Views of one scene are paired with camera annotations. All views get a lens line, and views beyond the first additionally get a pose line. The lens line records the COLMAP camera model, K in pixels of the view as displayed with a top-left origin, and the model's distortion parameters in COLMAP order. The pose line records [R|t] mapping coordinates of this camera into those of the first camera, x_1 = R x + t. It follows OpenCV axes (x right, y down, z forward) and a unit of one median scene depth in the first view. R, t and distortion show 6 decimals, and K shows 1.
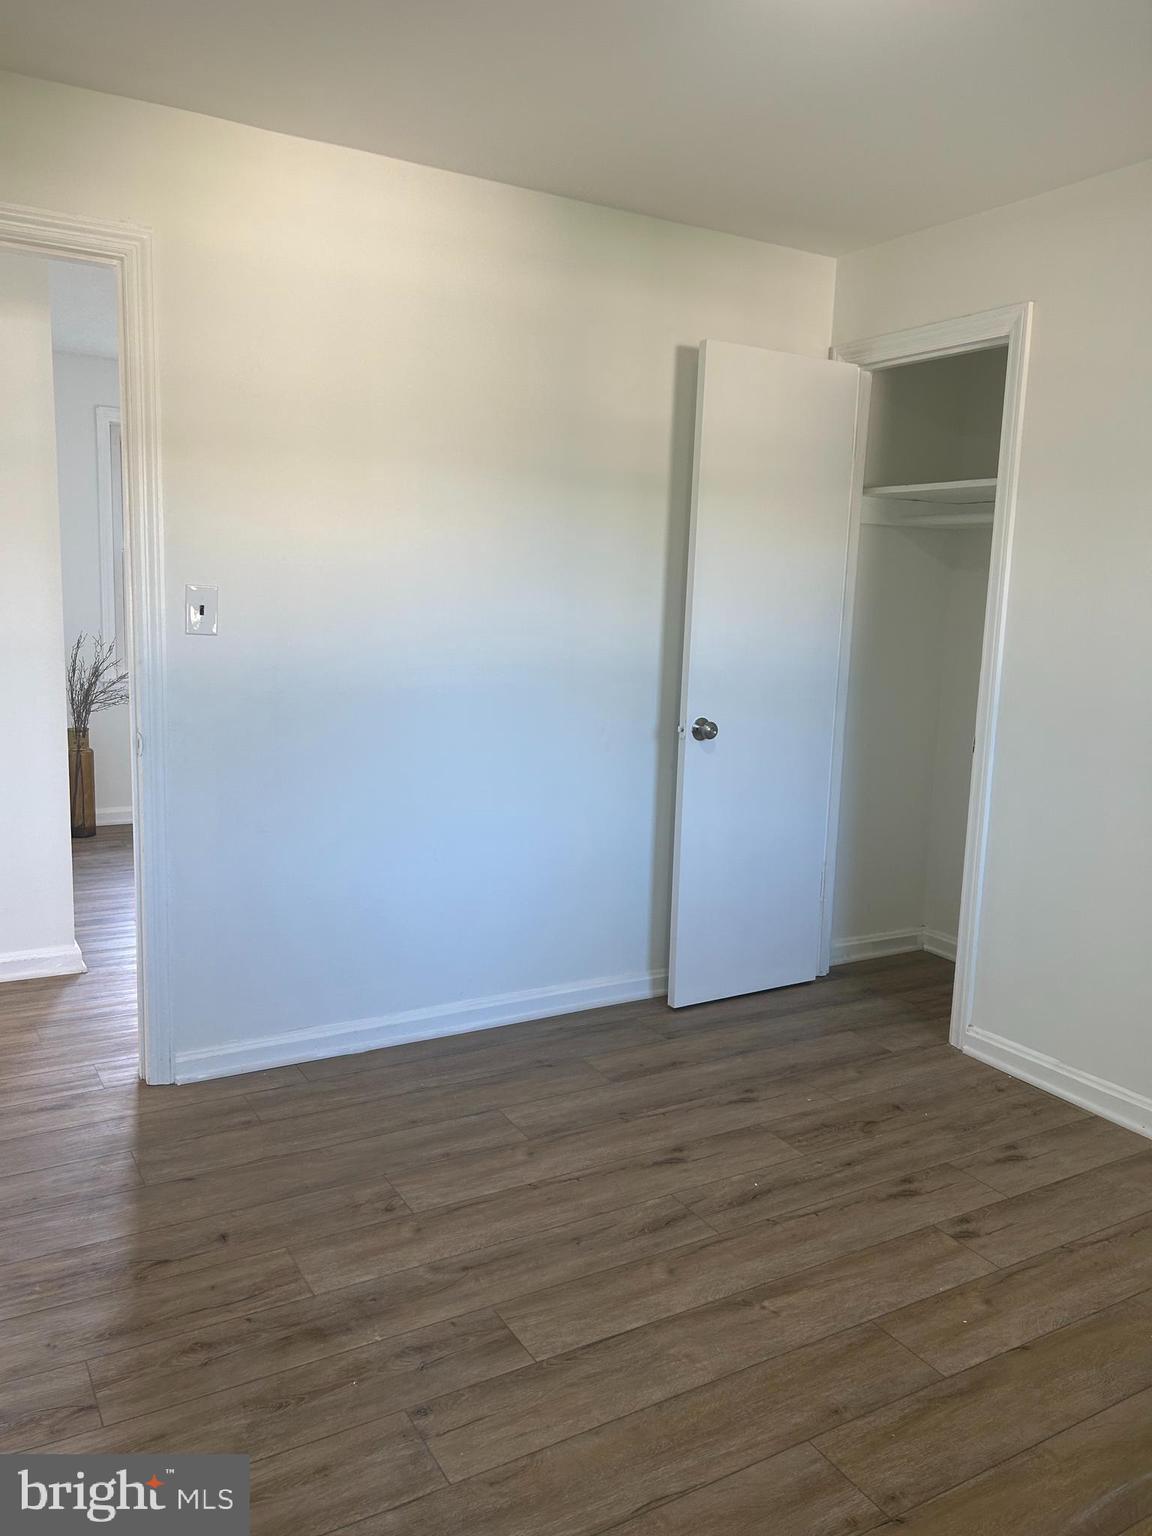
lens RADIAL K [[1164.2, 0, 568.2], [0, 1164.2, 761.6], [0, 0, 1]] dist [0.047032, -0.029846]
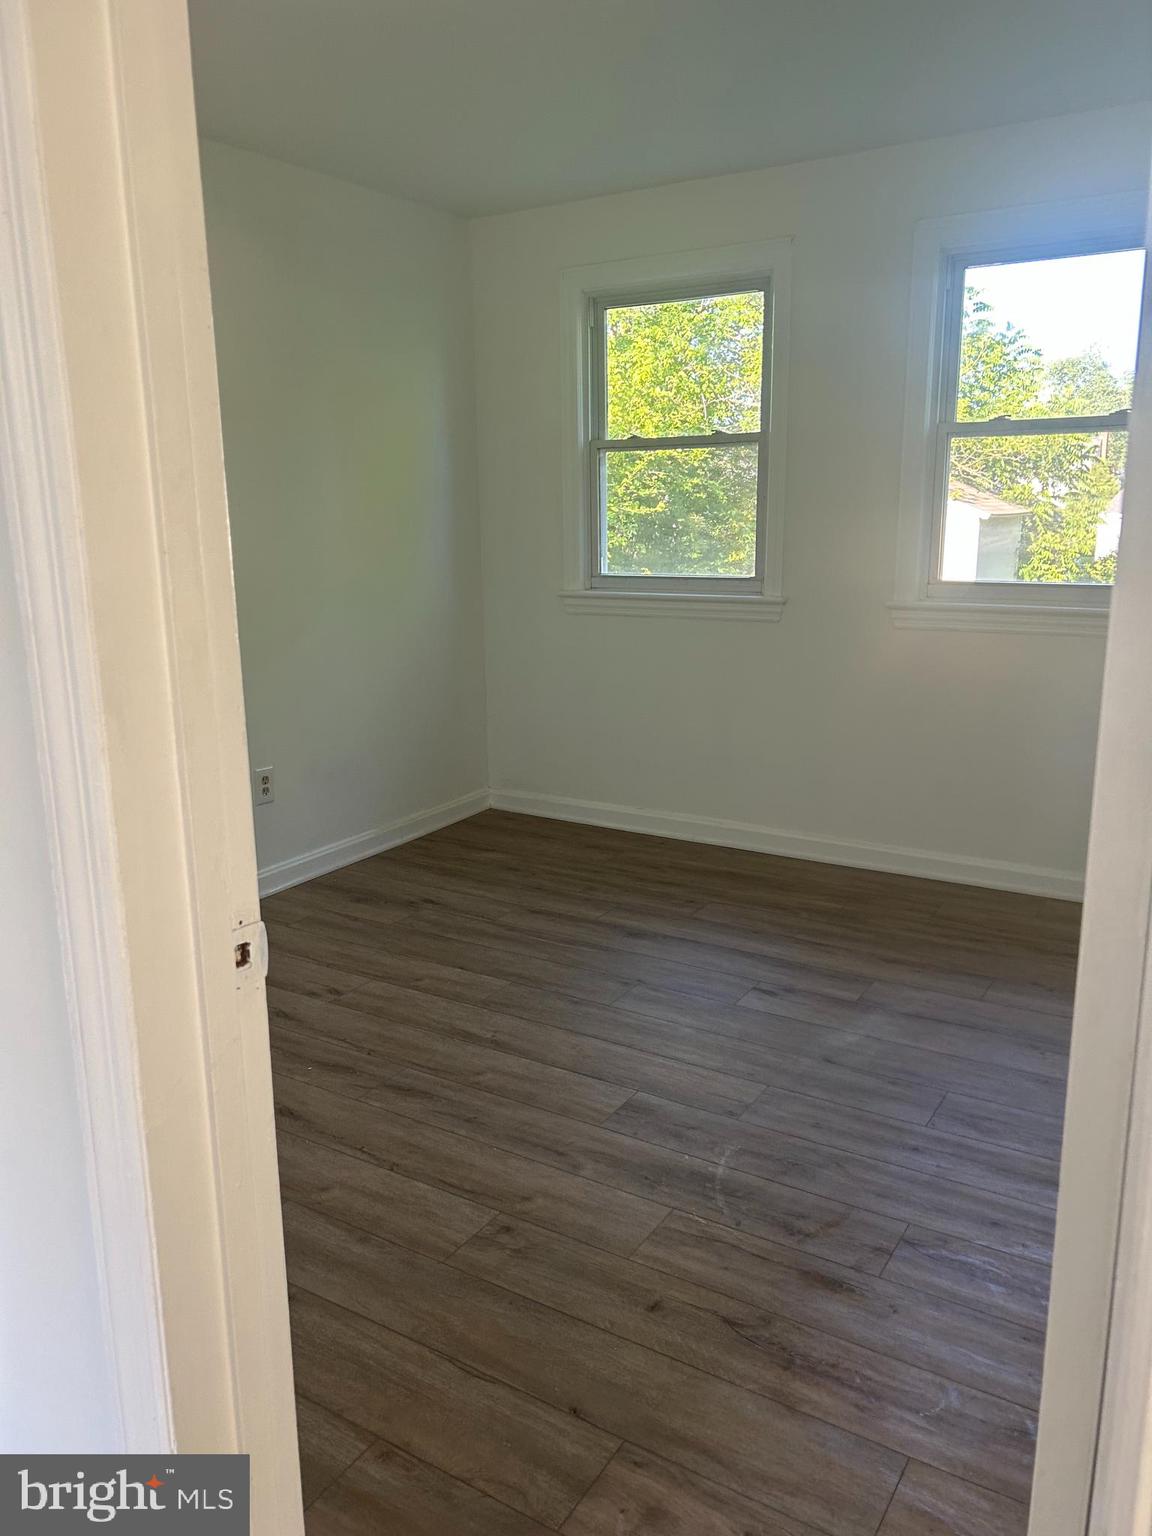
lens RADIAL K [[1164.2, 0, 573.4], [0, 1164.2, 768.9], [0, 0, 1]] dist [0.047032, -0.029846]
pose [[-0.464781, -0.217880, 0.858200, -0.931152], [0.132021, 0.941363, 0.310494, -0.221768], [-0.875528, 0.257612, -0.408763, 1.346523]]
